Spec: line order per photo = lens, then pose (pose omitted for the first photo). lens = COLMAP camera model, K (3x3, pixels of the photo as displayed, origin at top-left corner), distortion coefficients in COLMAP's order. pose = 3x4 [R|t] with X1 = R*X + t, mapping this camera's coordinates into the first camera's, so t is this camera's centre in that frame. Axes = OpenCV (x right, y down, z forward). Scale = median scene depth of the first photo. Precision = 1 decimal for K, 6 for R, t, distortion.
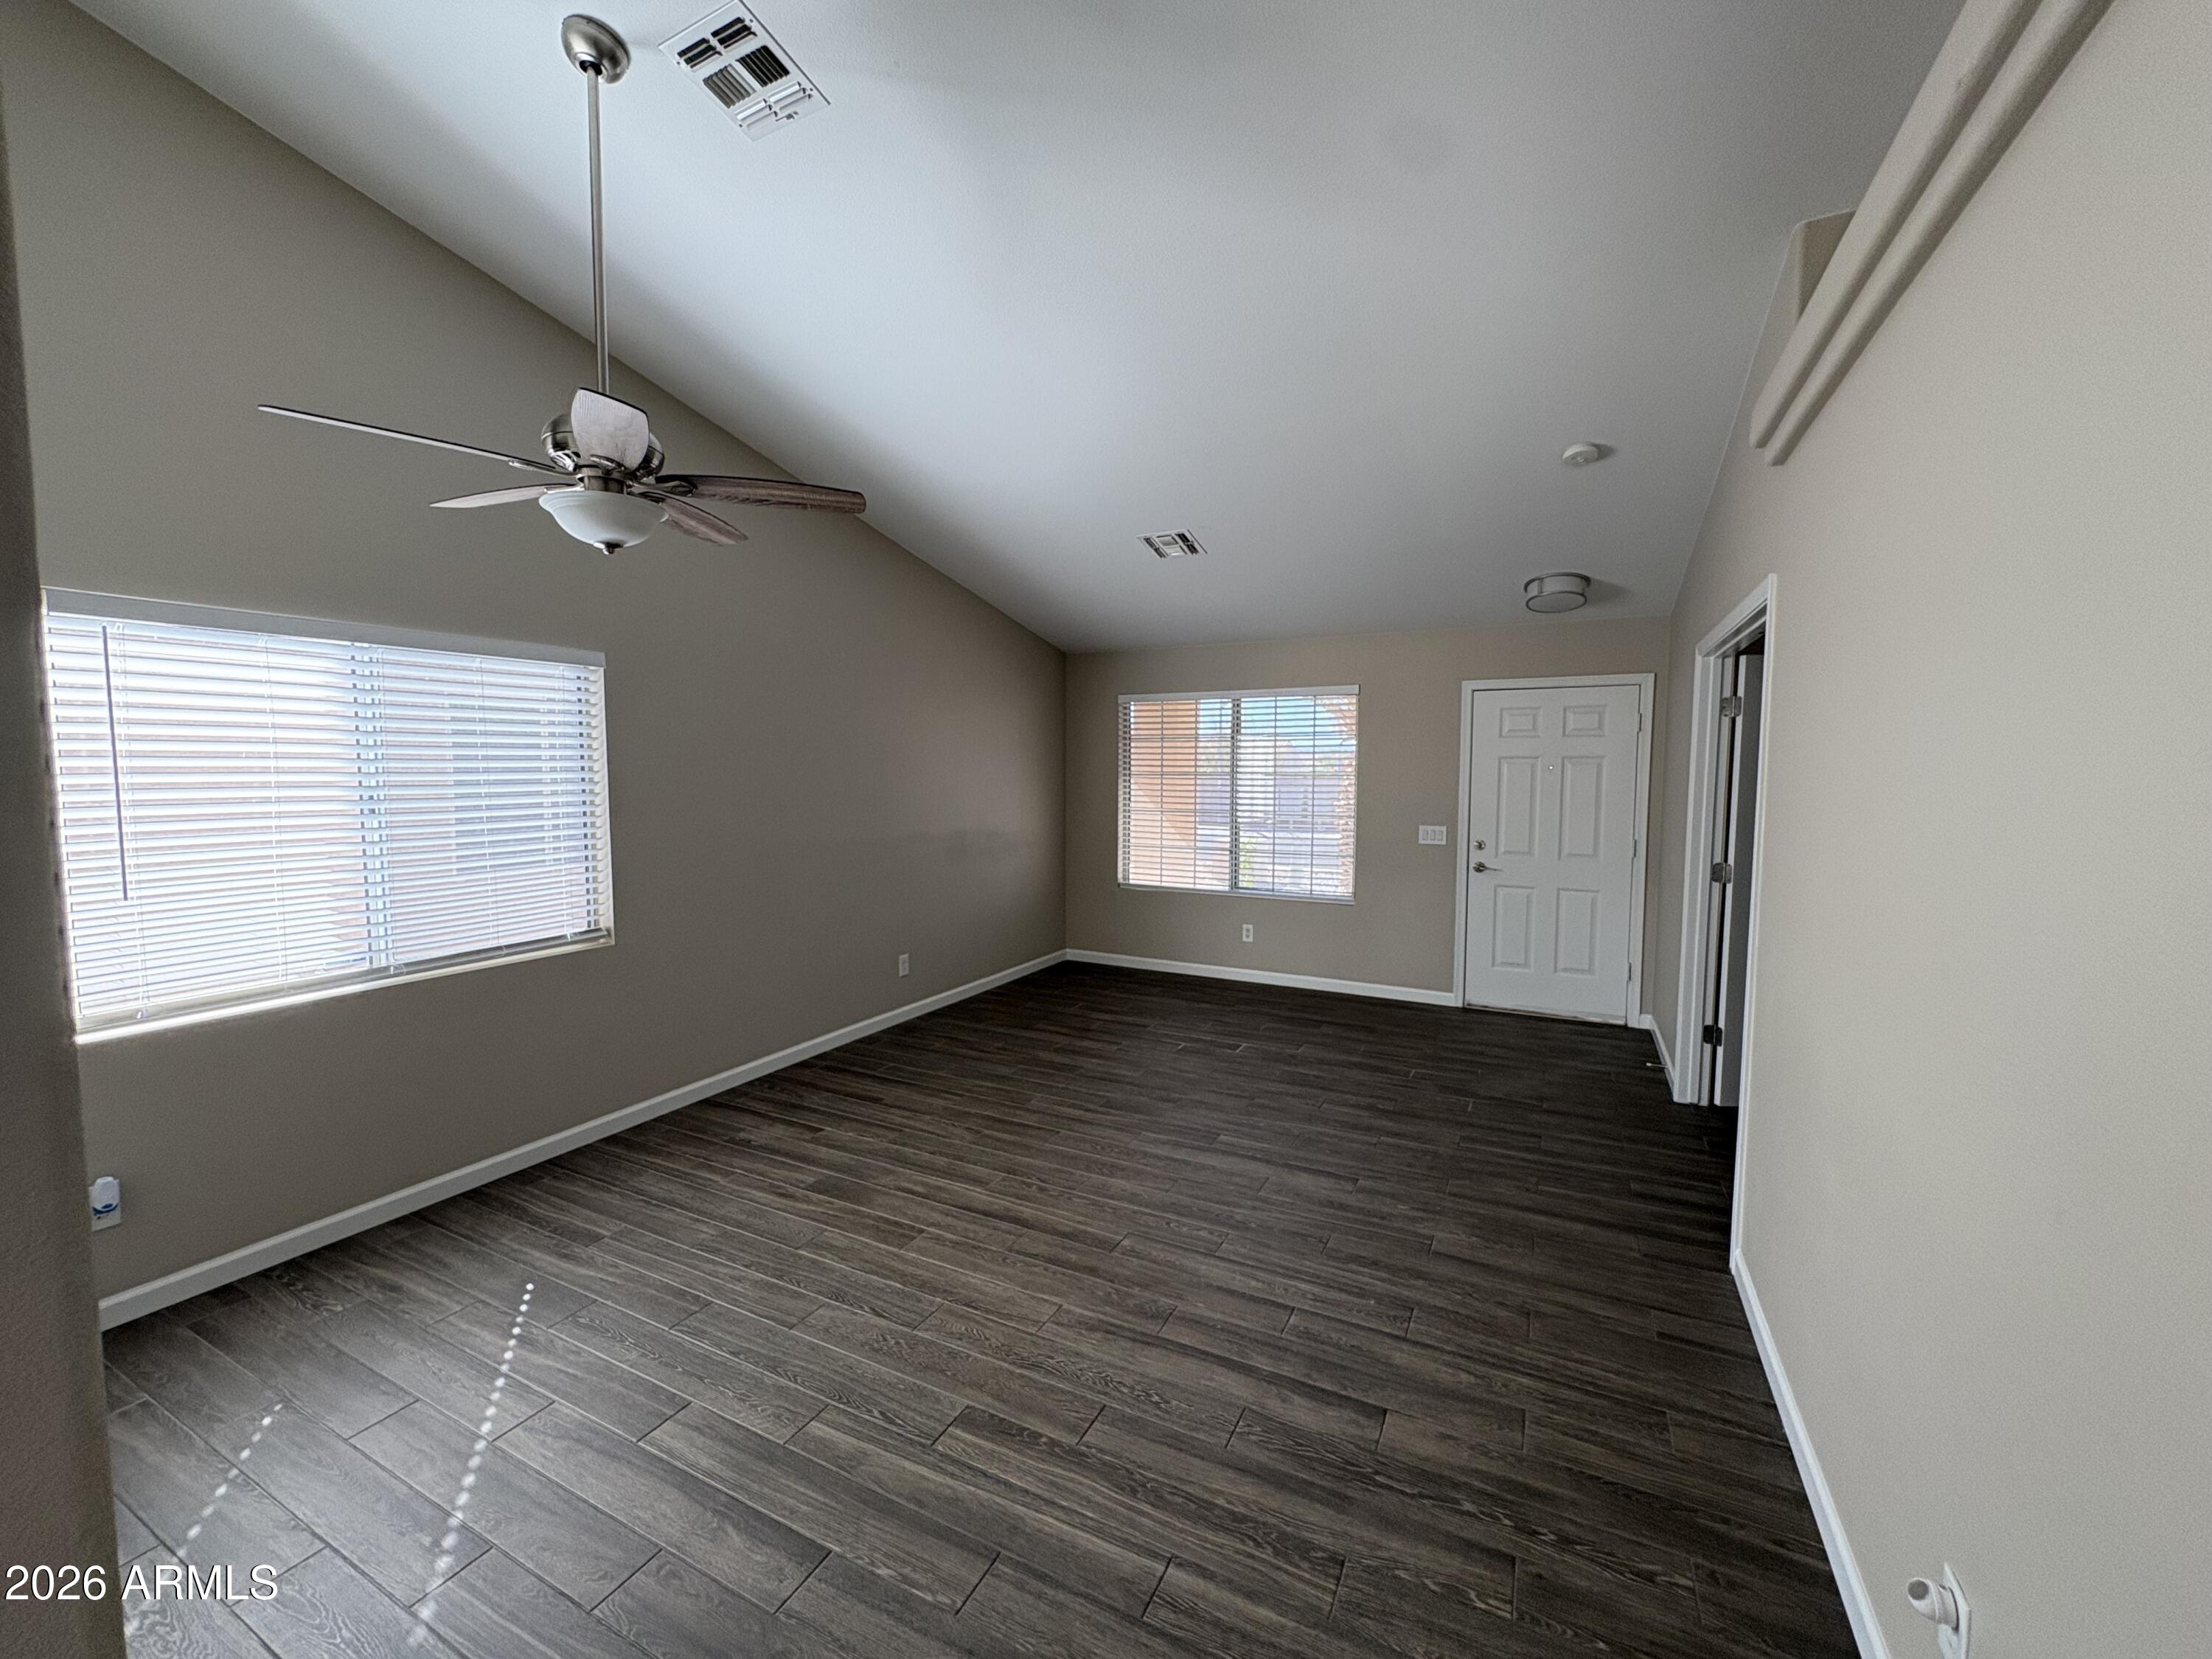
lens RADIAL K [[879.7, 0, 1112.3], [0, 879.7, 820.3], [0, 0, 1]] dist [-0.000517, 0.000002]
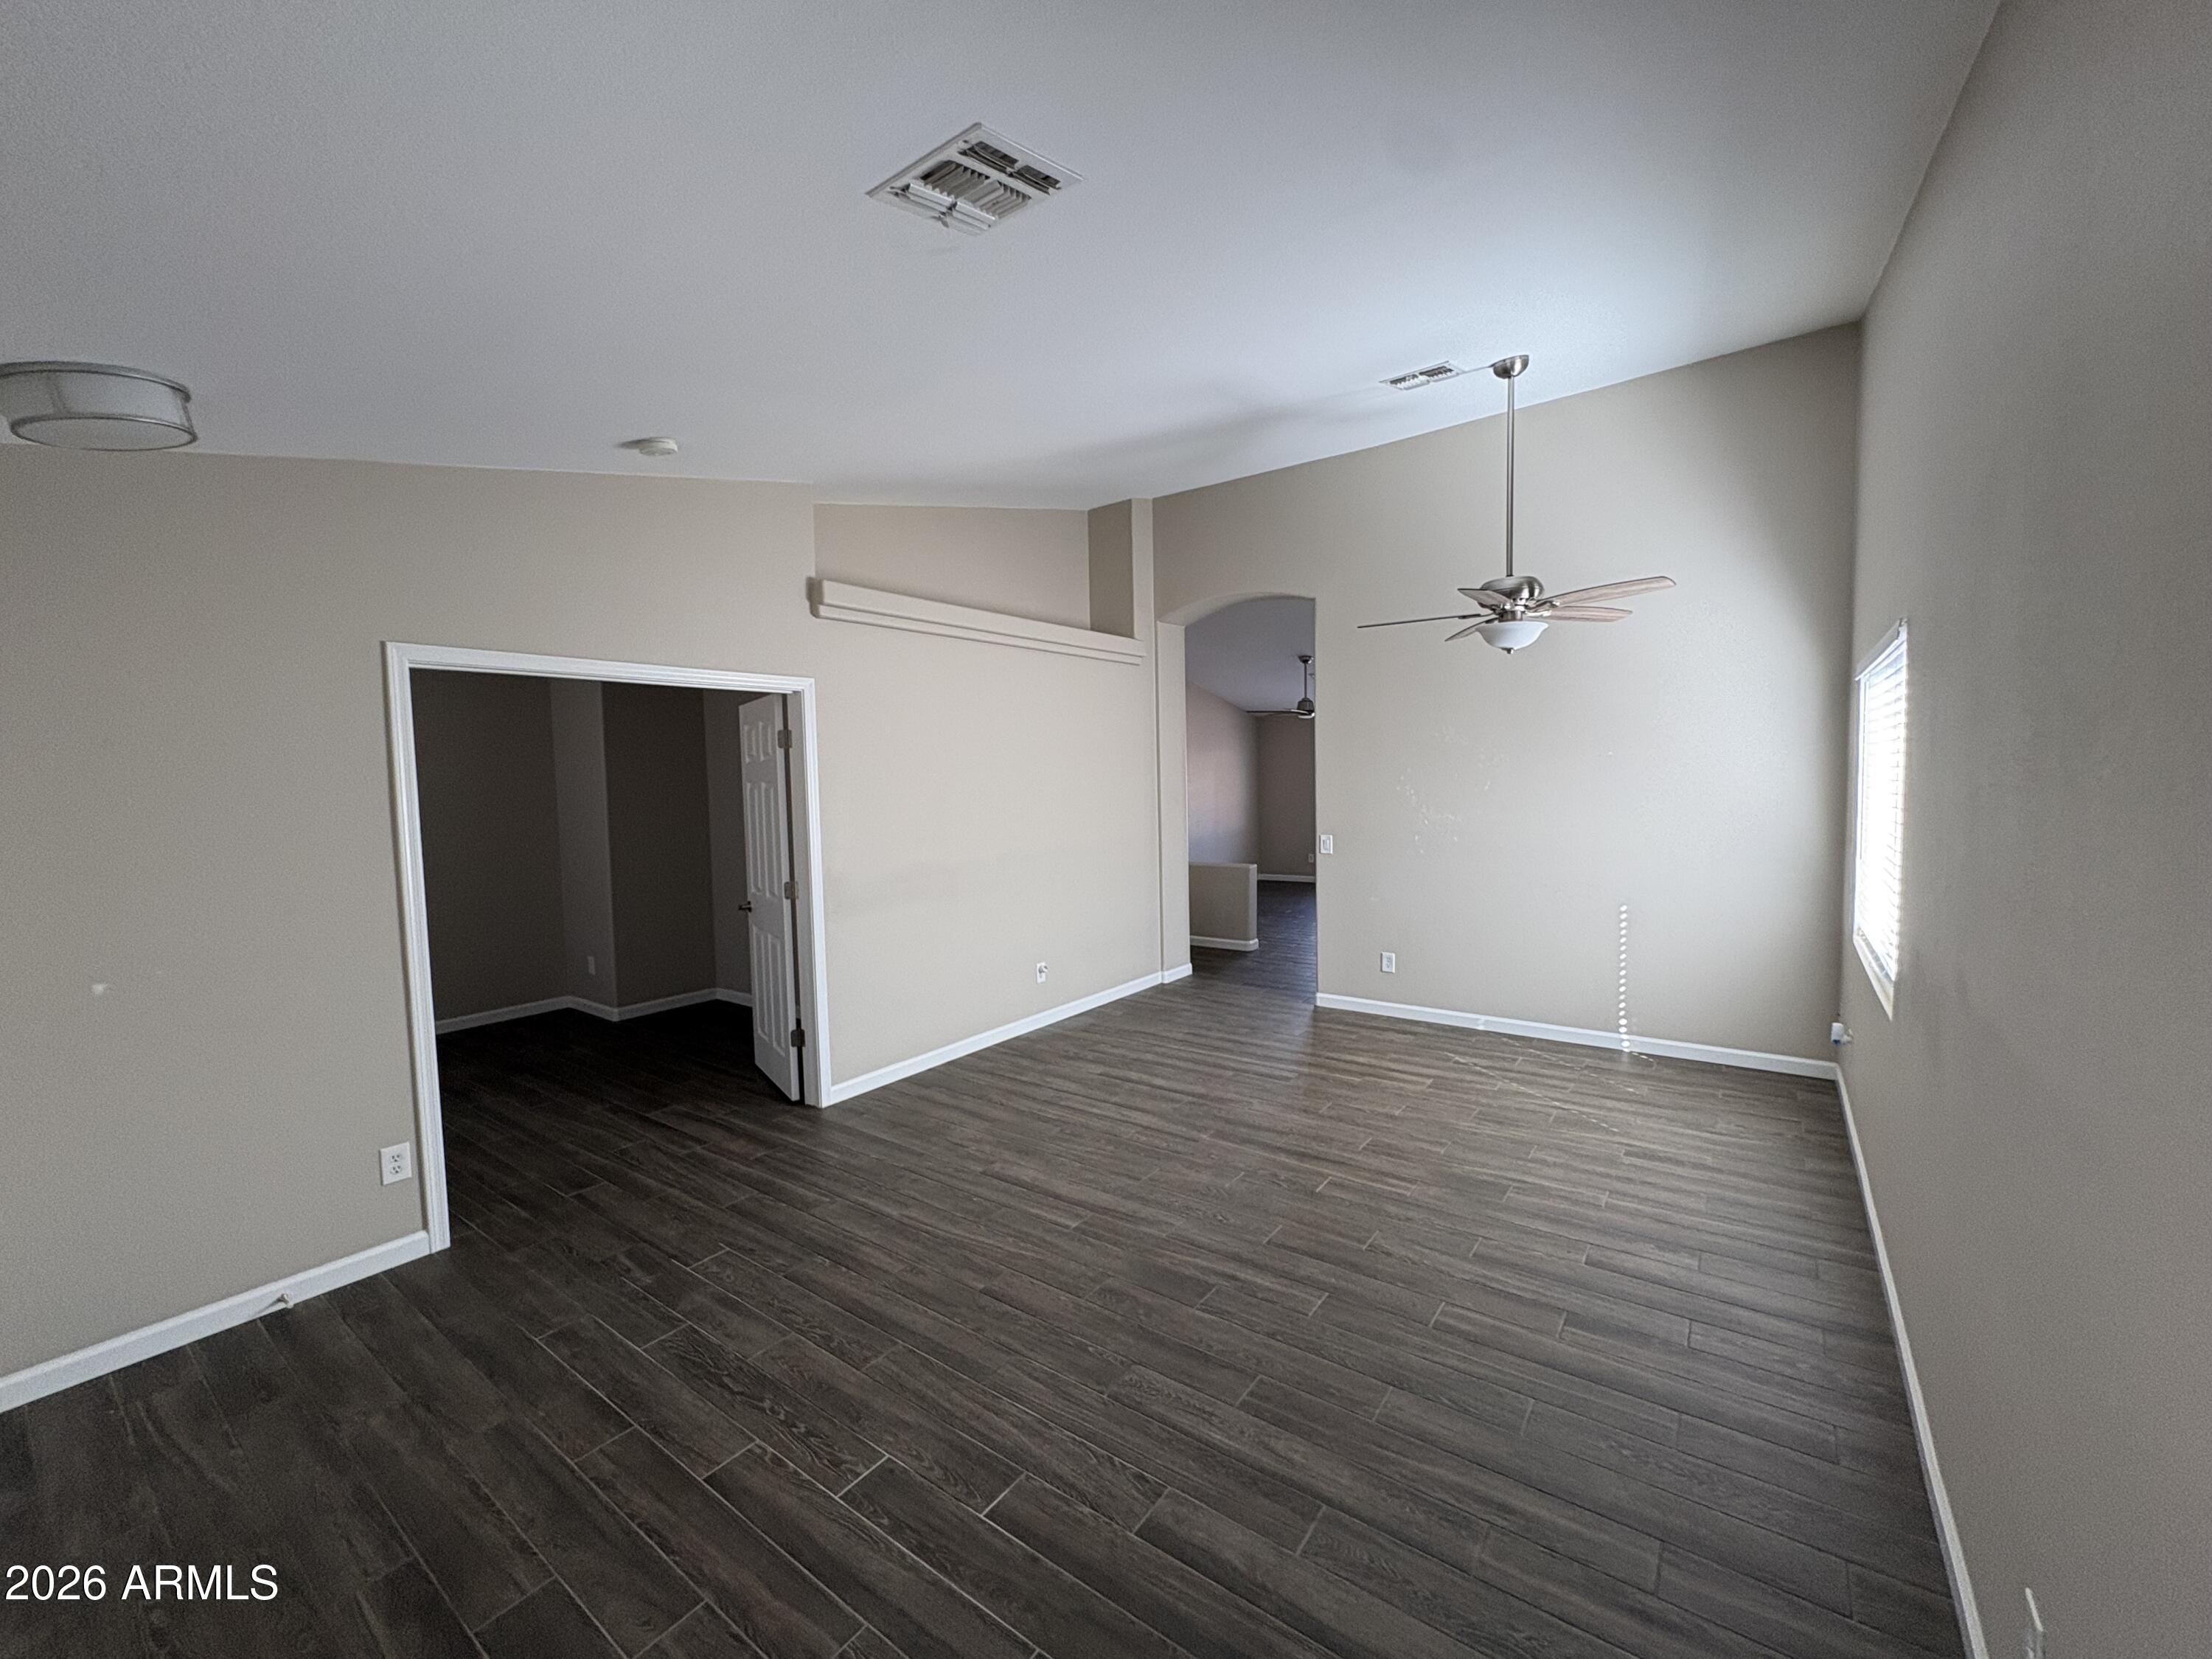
lens RADIAL K [[879.7, 0, 1105.2], [0, 879.7, 828.3], [0, 0, 1]] dist [-0.000517, 0.000002]
pose [[-0.985115, 0.012454, 0.171447, -0.062329], [0.033168, 0.992401, 0.118493, -0.132489], [-0.168669, 0.122416, -0.978042, 1.942639]]
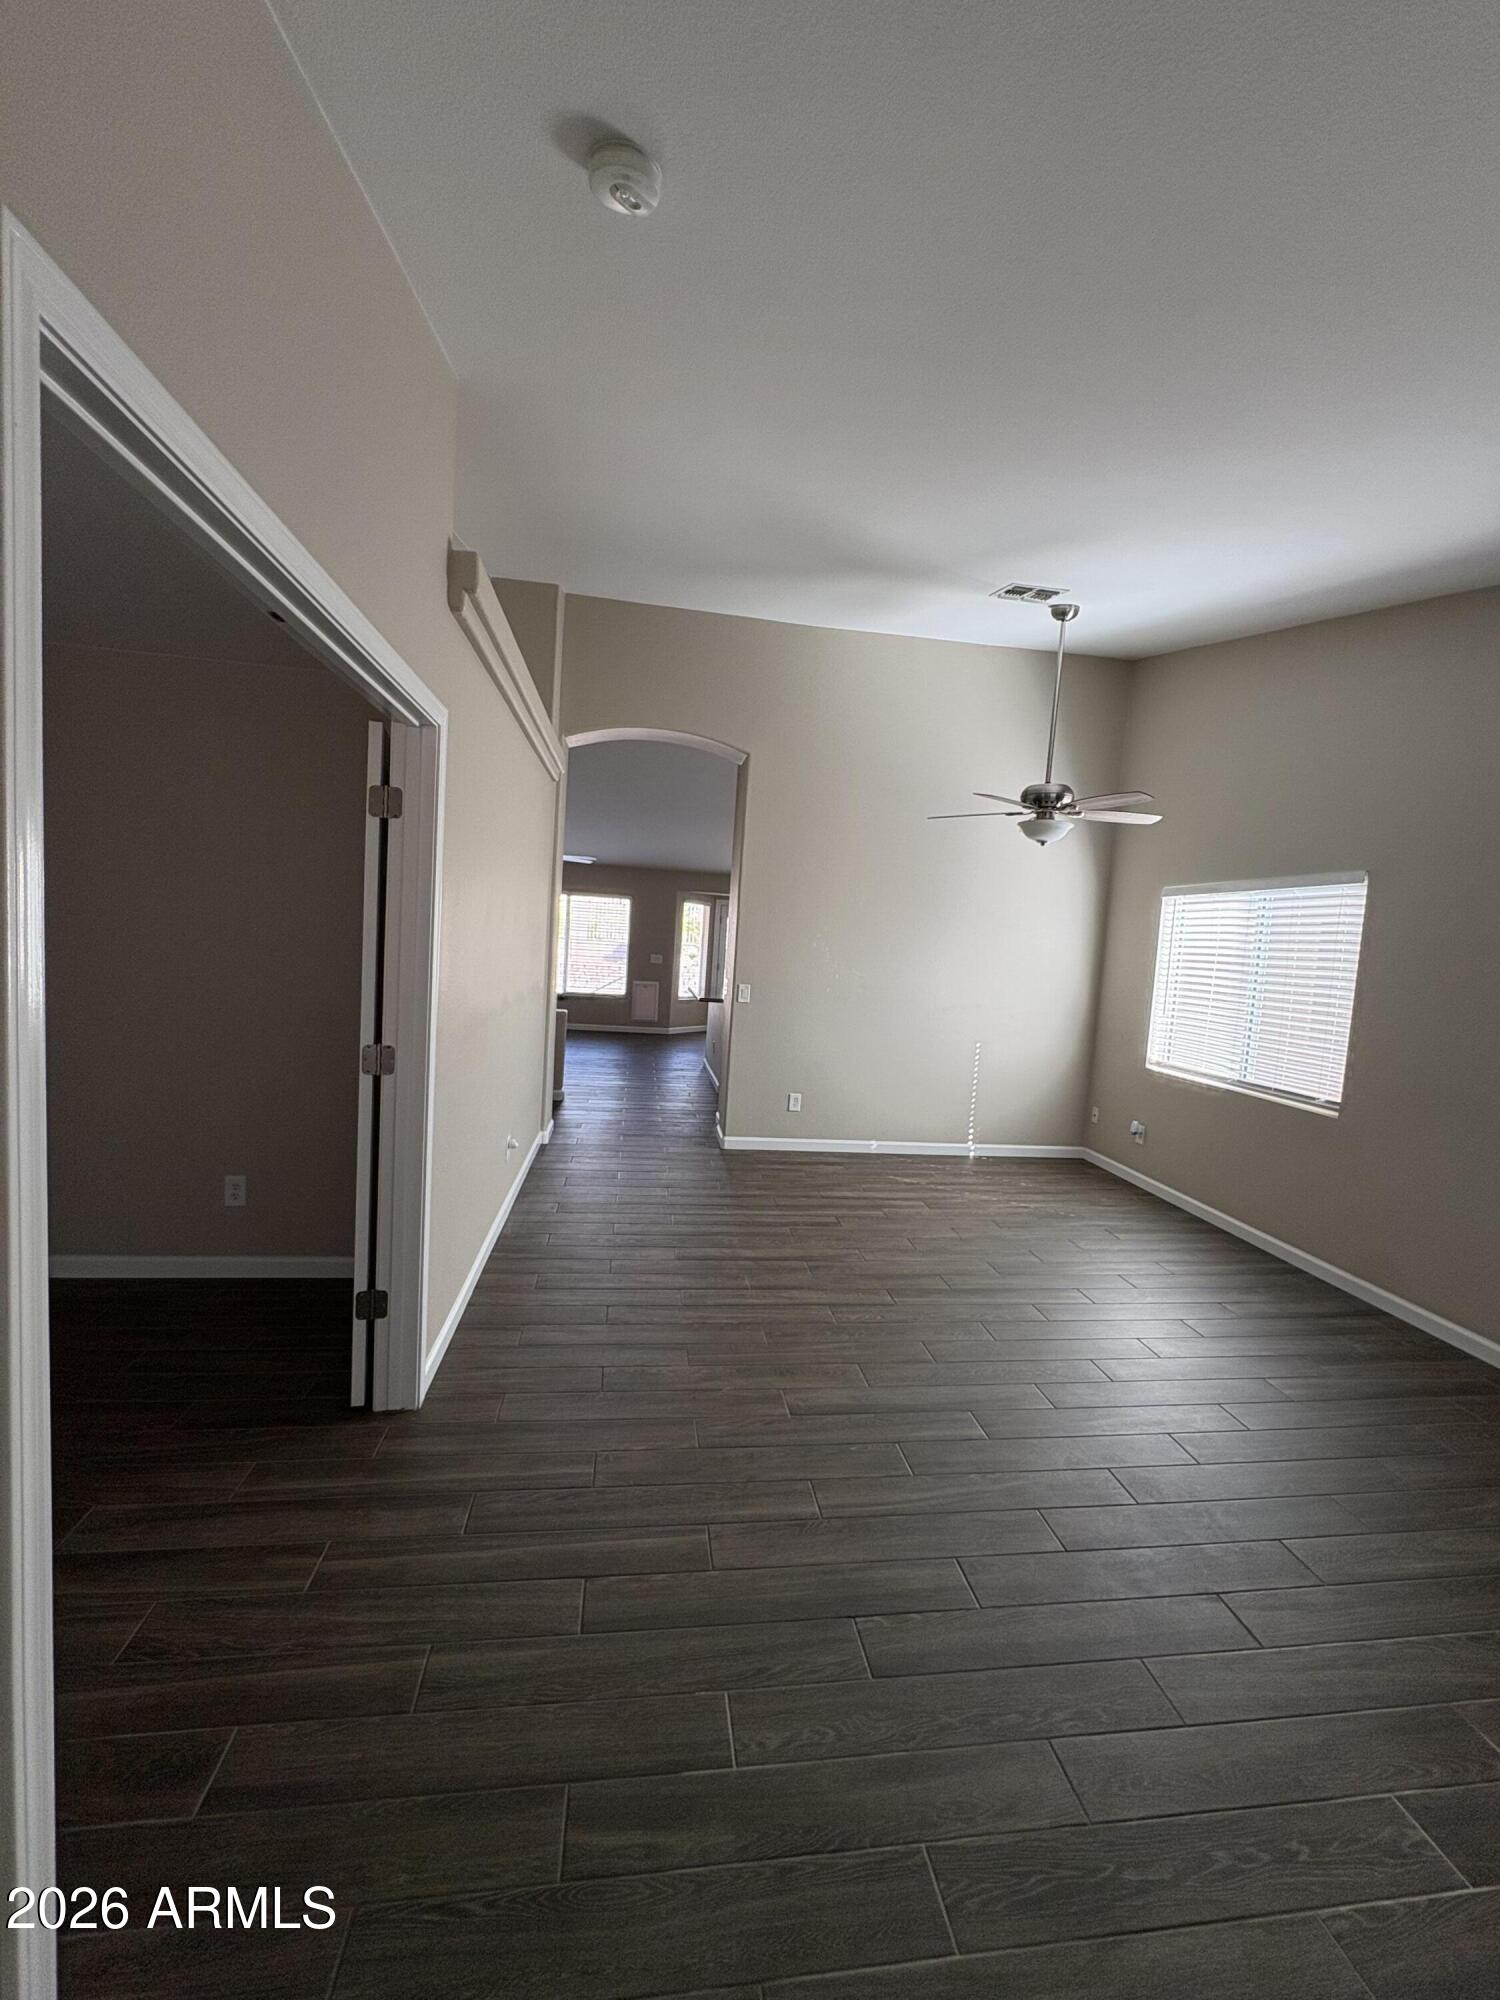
lens RADIAL K [[795.4, 0, 746.8], [0, 795.4, 1002.7], [0, 0, 1]] dist [-0.000517, 0.000002]
pose [[-0.819637, -0.006564, -0.572846, 0.740078], [-0.099743, 0.986297, 0.131413, -0.077641], [0.564133, 0.164848, -0.809060, 1.500425]]
